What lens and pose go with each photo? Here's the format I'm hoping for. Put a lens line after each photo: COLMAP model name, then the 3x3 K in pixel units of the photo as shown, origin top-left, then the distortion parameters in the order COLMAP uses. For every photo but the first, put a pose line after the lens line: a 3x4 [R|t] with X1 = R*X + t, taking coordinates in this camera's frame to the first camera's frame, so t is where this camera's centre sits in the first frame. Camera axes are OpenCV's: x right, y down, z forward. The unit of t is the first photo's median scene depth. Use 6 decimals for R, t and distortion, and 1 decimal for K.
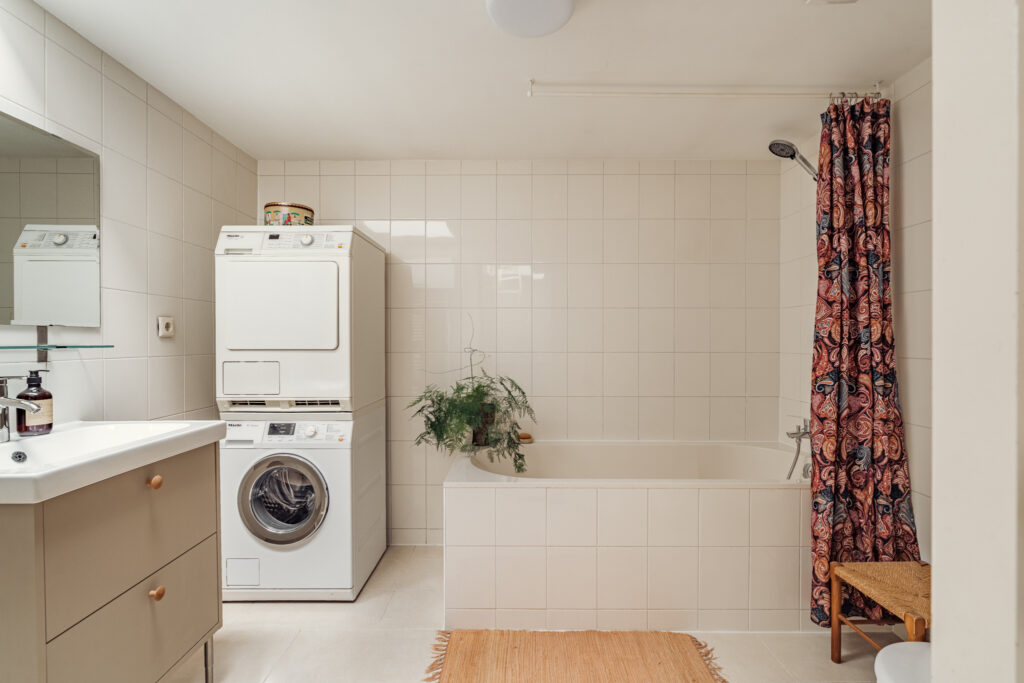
lens RADIAL K [[464.8, 0, 515.9], [0, 464.8, 340.4], [0, 0, 1]] dist [-0.001880, 0.001322]
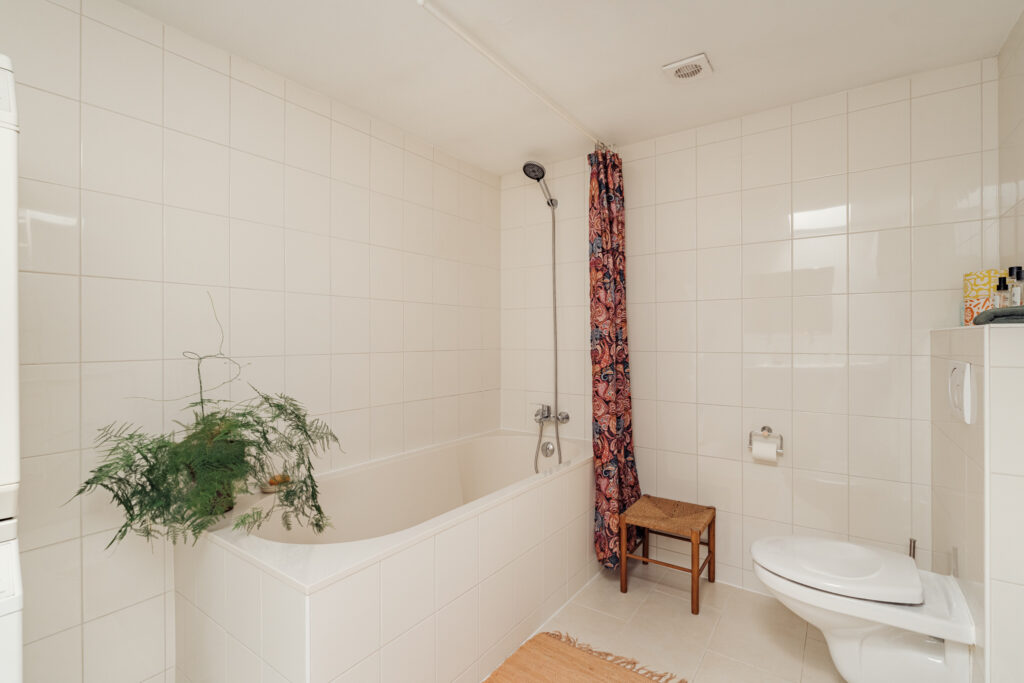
lens RADIAL K [[464.8, 0, 516.8], [0, 464.8, 340.1], [0, 0, 1]] dist [-0.001880, 0.001322]
pose [[0.577173, 0.000395, 0.816622, -0.444066], [-0.001583, 0.999999, 0.000636, 0.003421], [-0.816621, -0.001660, 0.577172, 0.437354]]
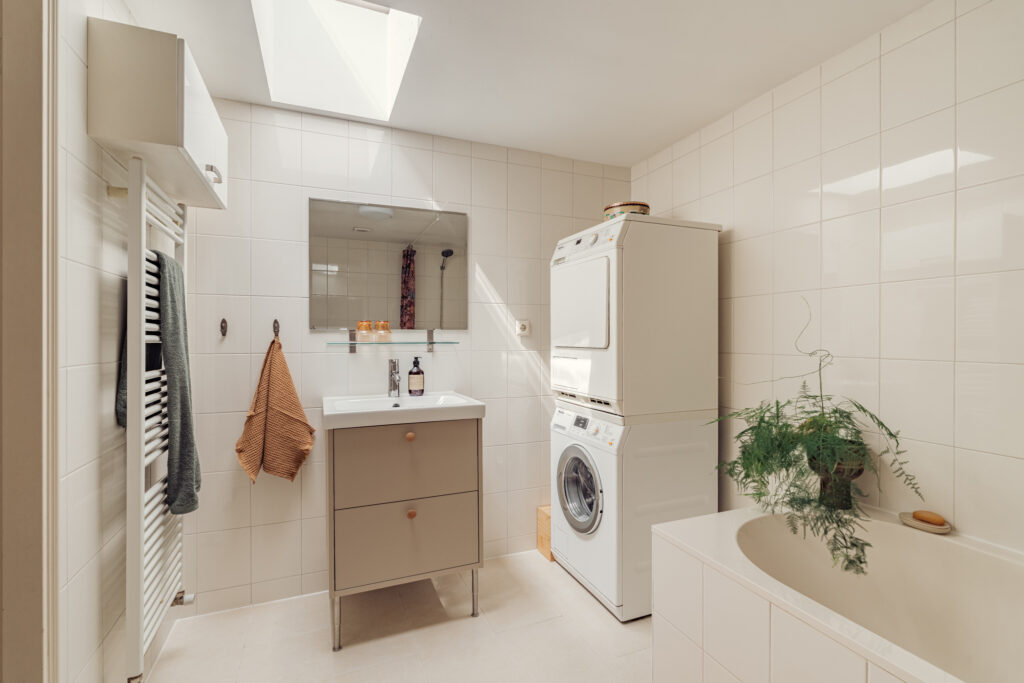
lens RADIAL K [[464.8, 0, 506.0], [0, 464.8, 343.2], [0, 0, 1]] dist [-0.001880, 0.001322]
pose [[0.377511, 0.010385, -0.925947, 0.434490], [0.000892, 0.999933, 0.011578, -0.002098], [0.926005, -0.005197, 0.377477, 0.462535]]
